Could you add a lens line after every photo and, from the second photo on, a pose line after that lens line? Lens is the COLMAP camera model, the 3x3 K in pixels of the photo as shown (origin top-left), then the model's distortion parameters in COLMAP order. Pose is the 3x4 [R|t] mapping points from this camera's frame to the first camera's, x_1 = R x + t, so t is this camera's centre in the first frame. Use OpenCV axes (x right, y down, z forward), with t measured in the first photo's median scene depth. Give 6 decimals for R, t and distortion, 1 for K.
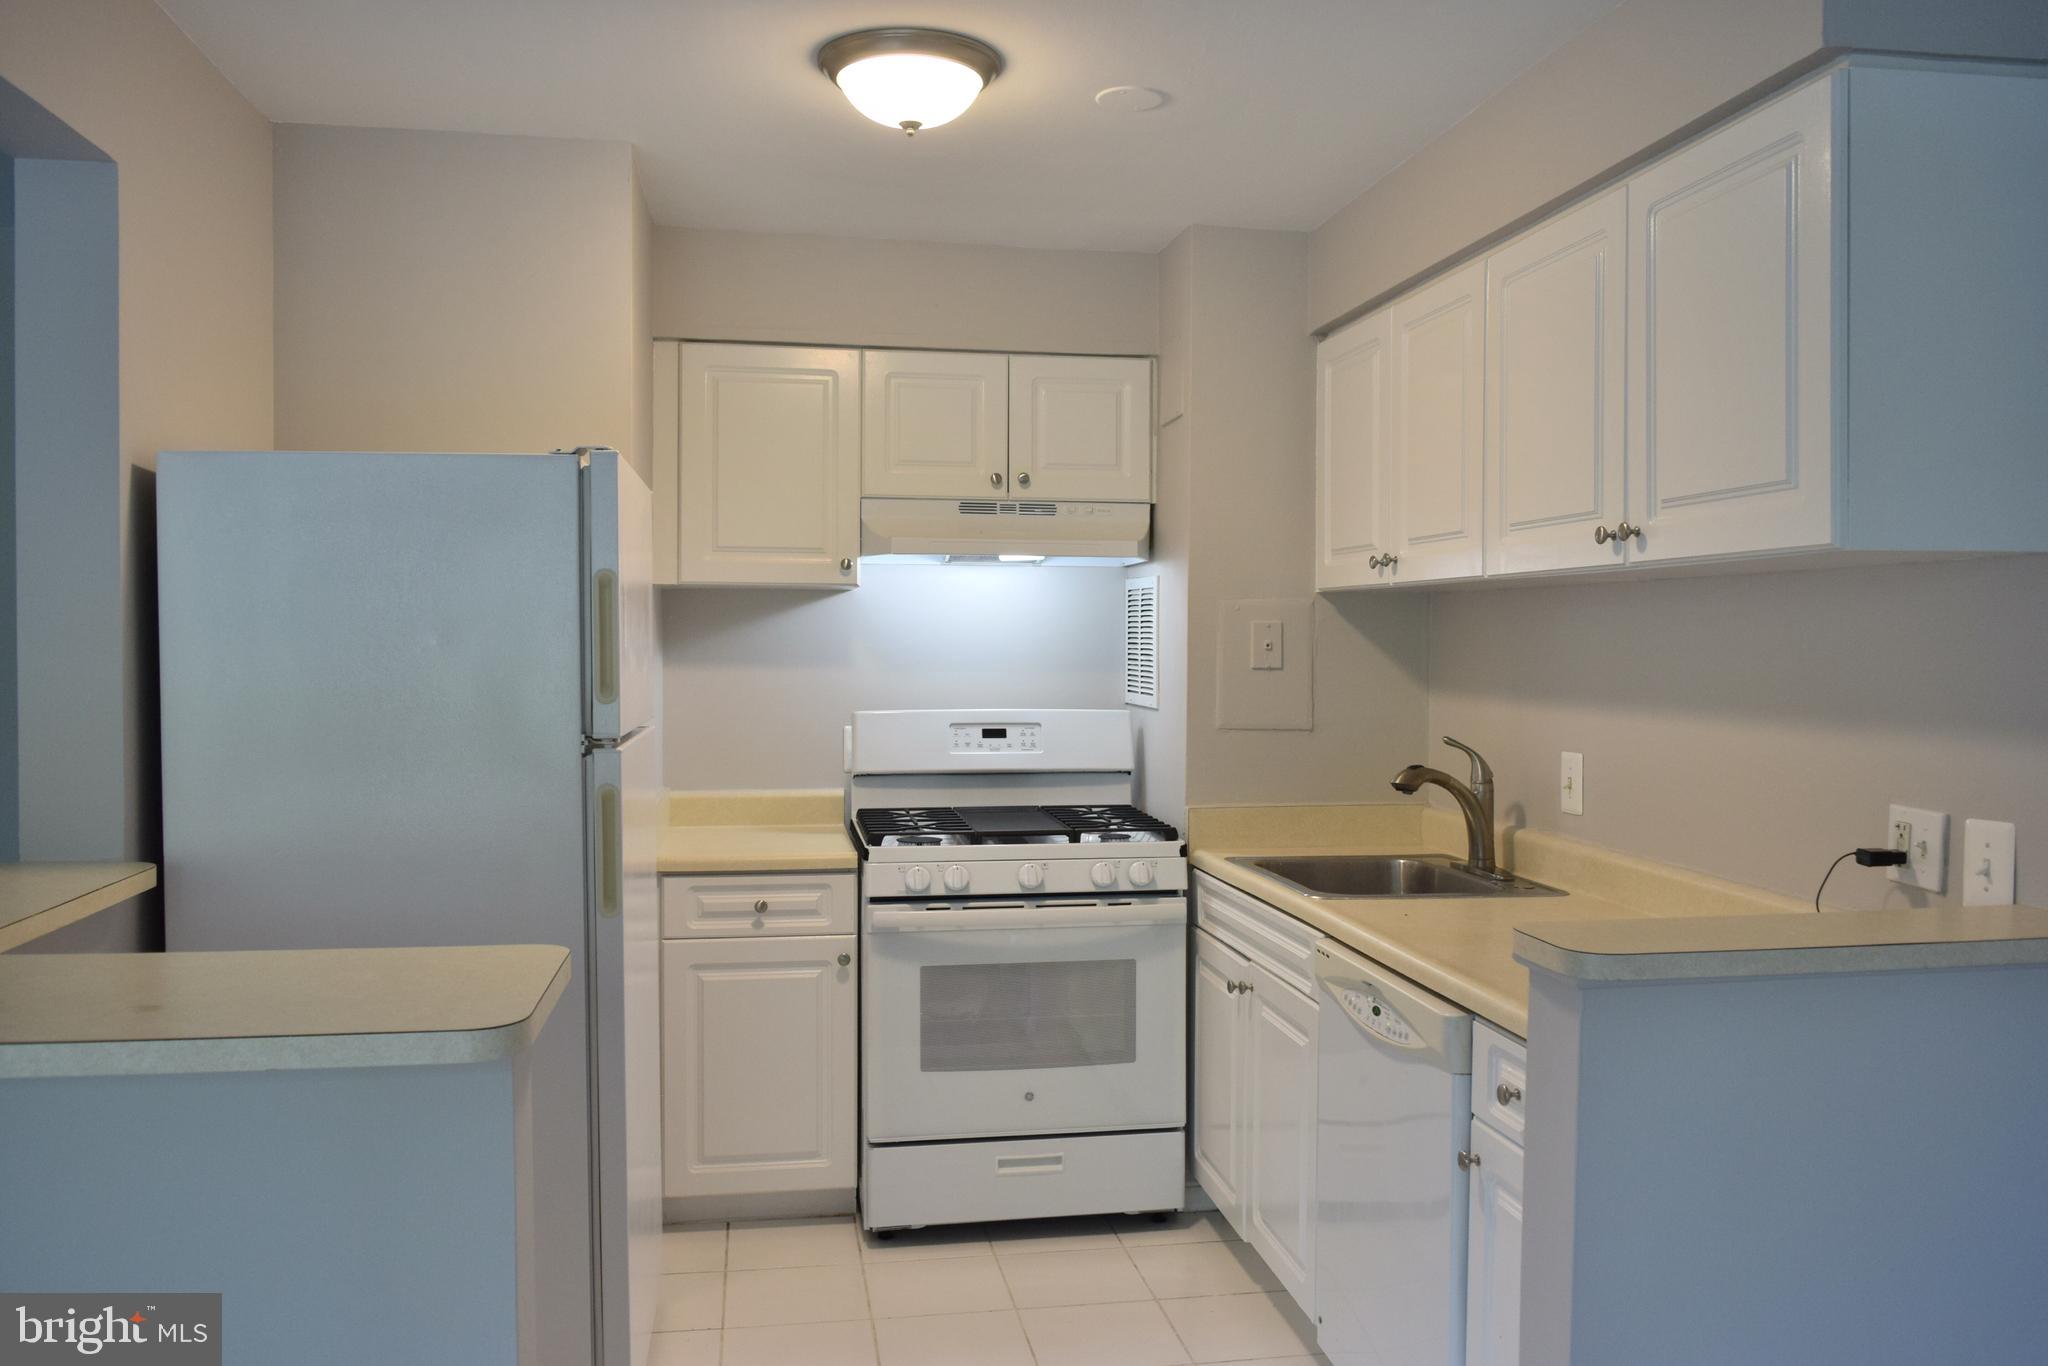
lens RADIAL K [[1564.1, 0, 1023.3], [0, 1564.1, 680.9], [0, 0, 1]] dist [-0.017124, -0.001447]
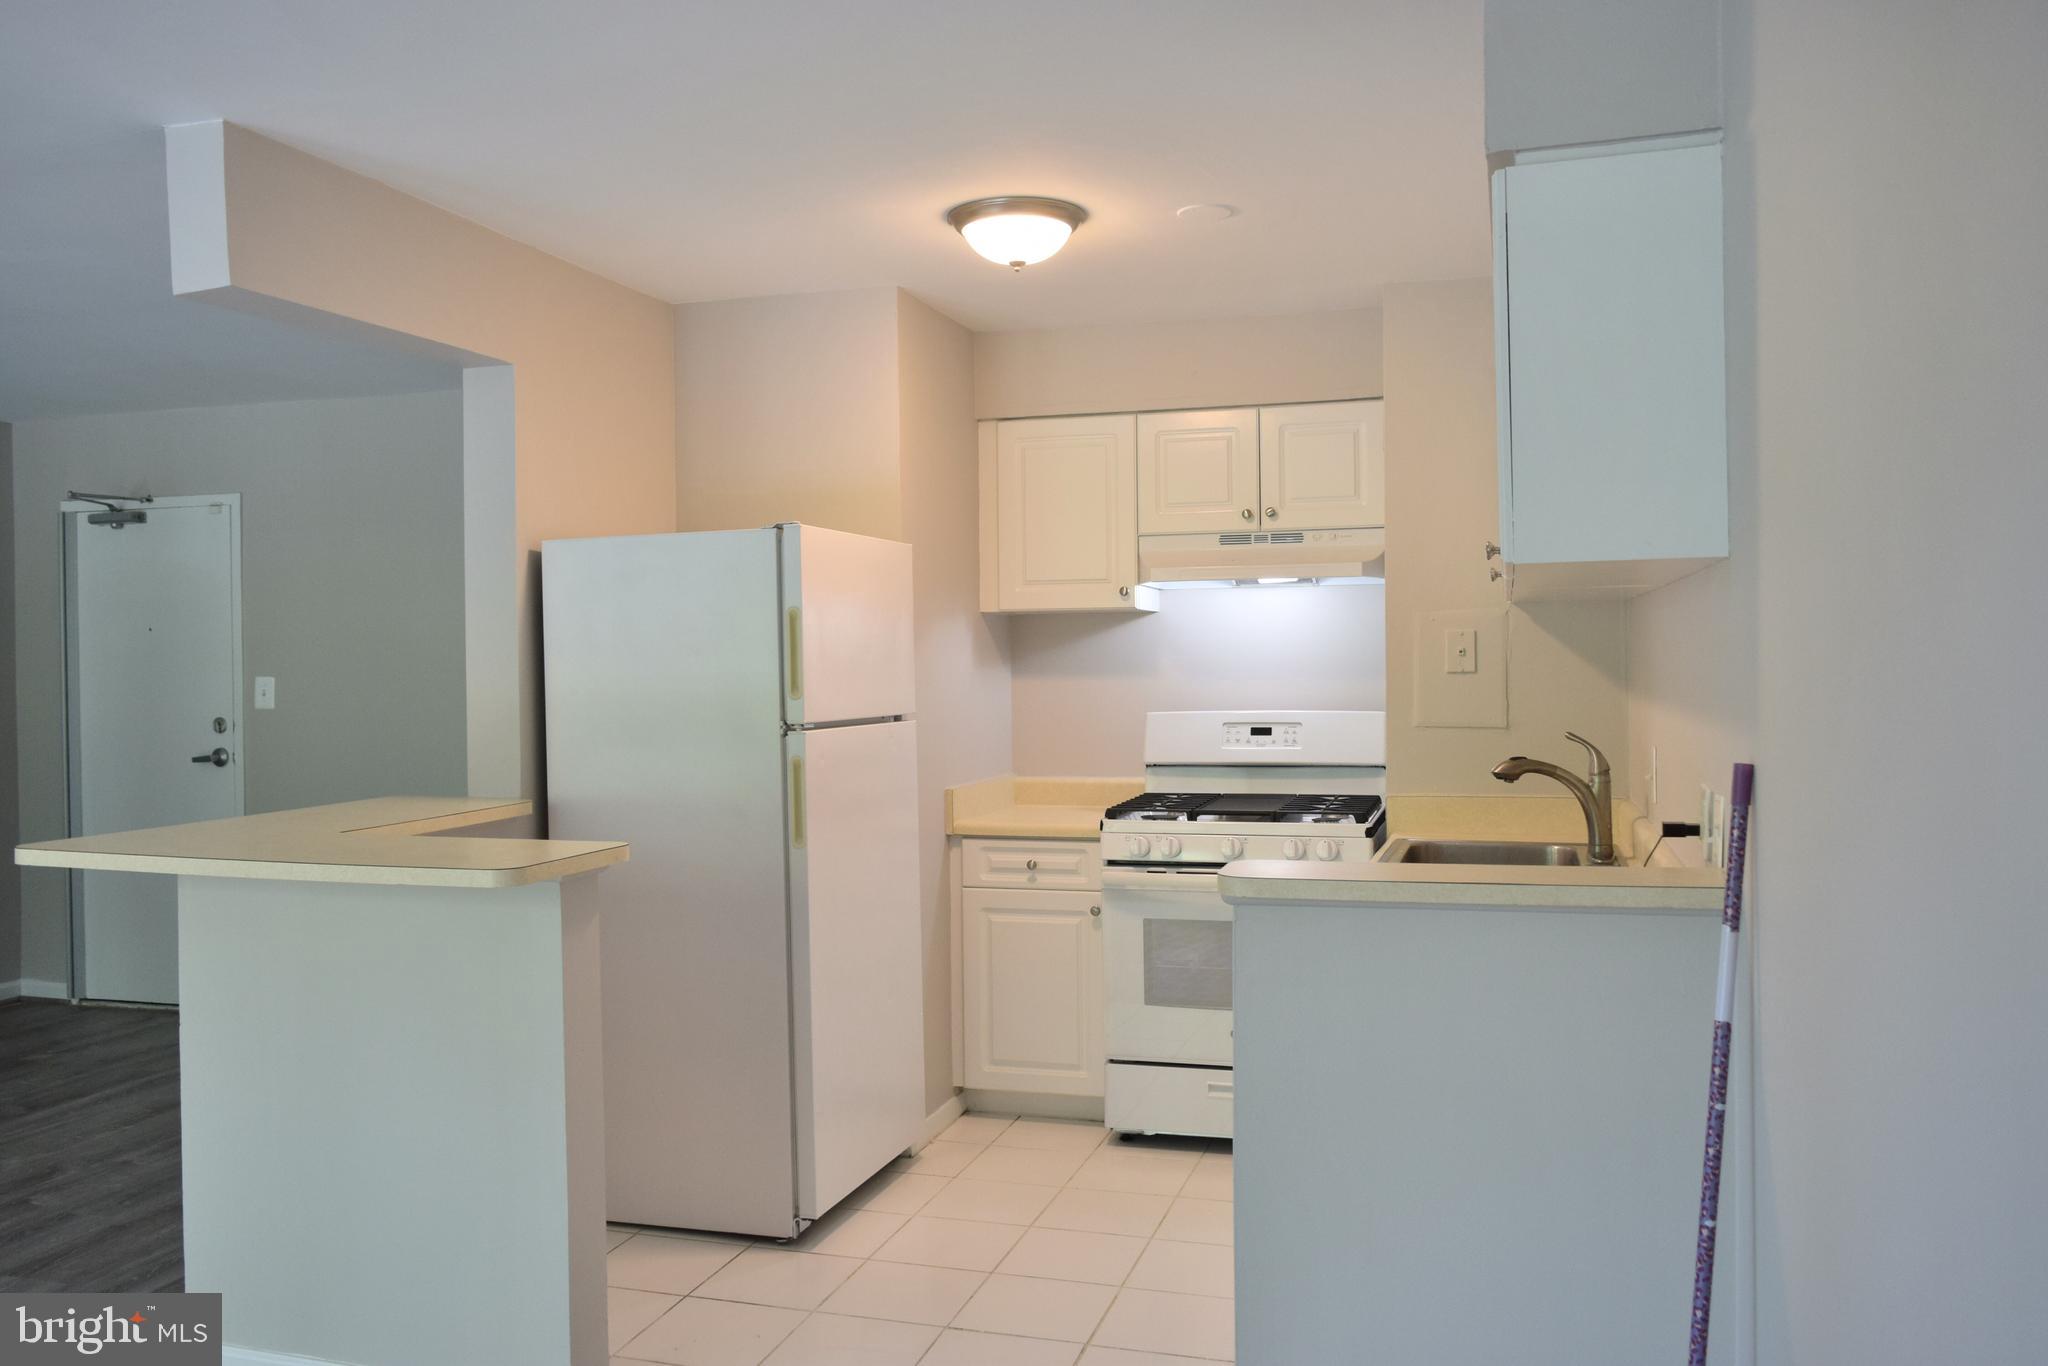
lens RADIAL K [[1564.1, 0, 1029.1], [0, 1564.1, 680.4], [0, 0, 1]] dist [-0.017124, -0.001447]
pose [[0.897722, -0.009598, -0.440458, 0.390869], [0.004594, 0.999912, -0.012426, 0.010745], [0.440539, 0.009132, 0.897687, -0.139620]]
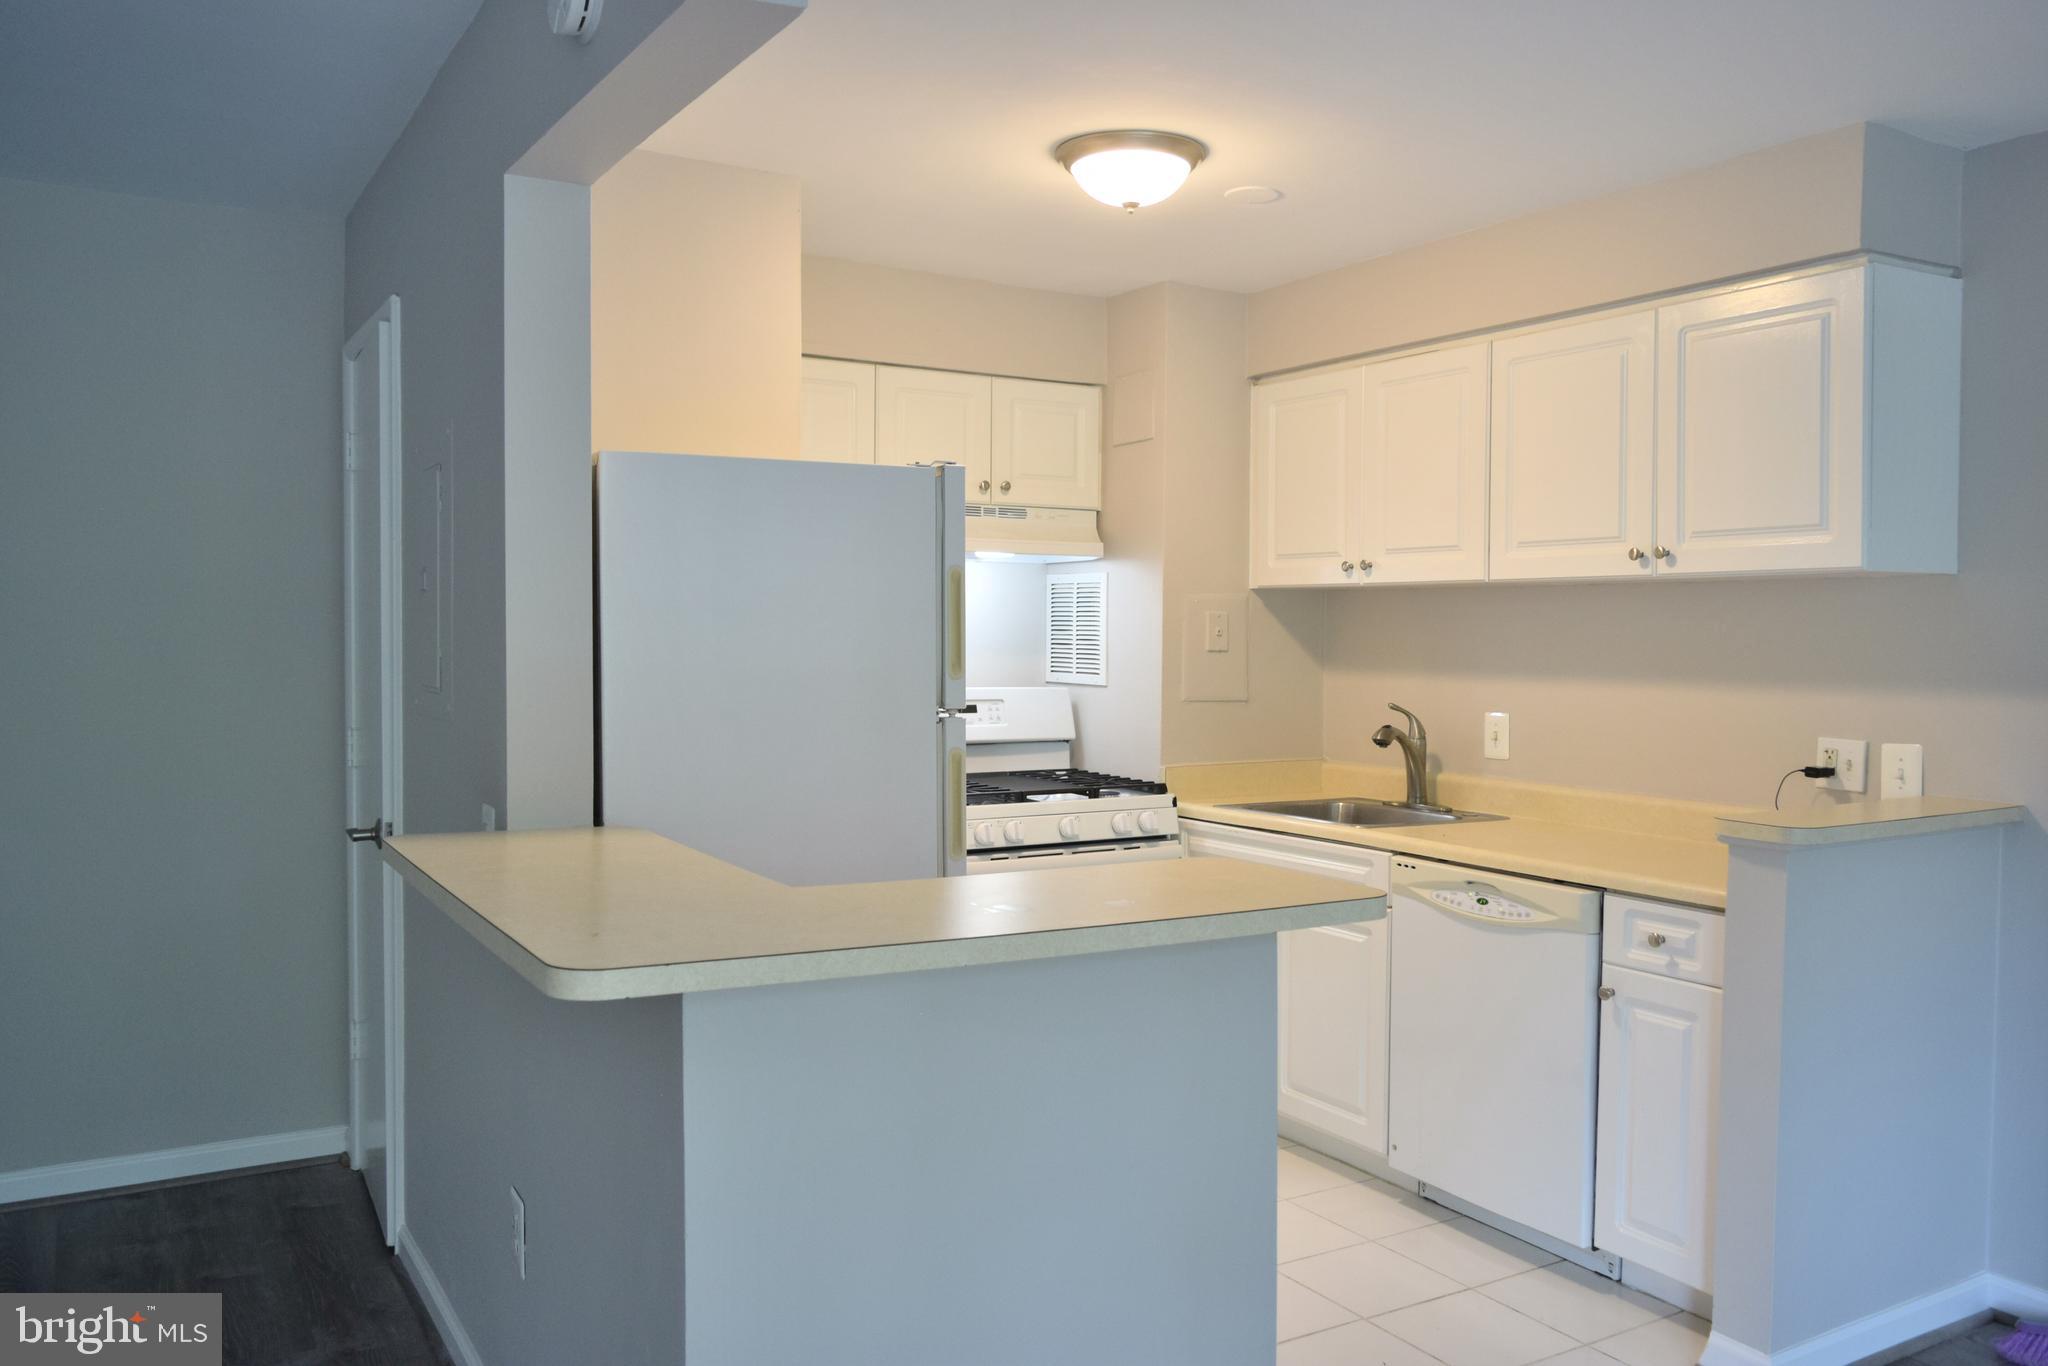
lens RADIAL K [[1564.1, 0, 1022.1], [0, 1564.1, 678.6], [0, 0, 1]] dist [-0.017124, -0.001447]
pose [[0.933578, -0.008691, 0.358268, -0.446812], [0.006504, 0.999952, 0.007311, 0.003959], [-0.358315, -0.004495, 0.933590, -0.085142]]
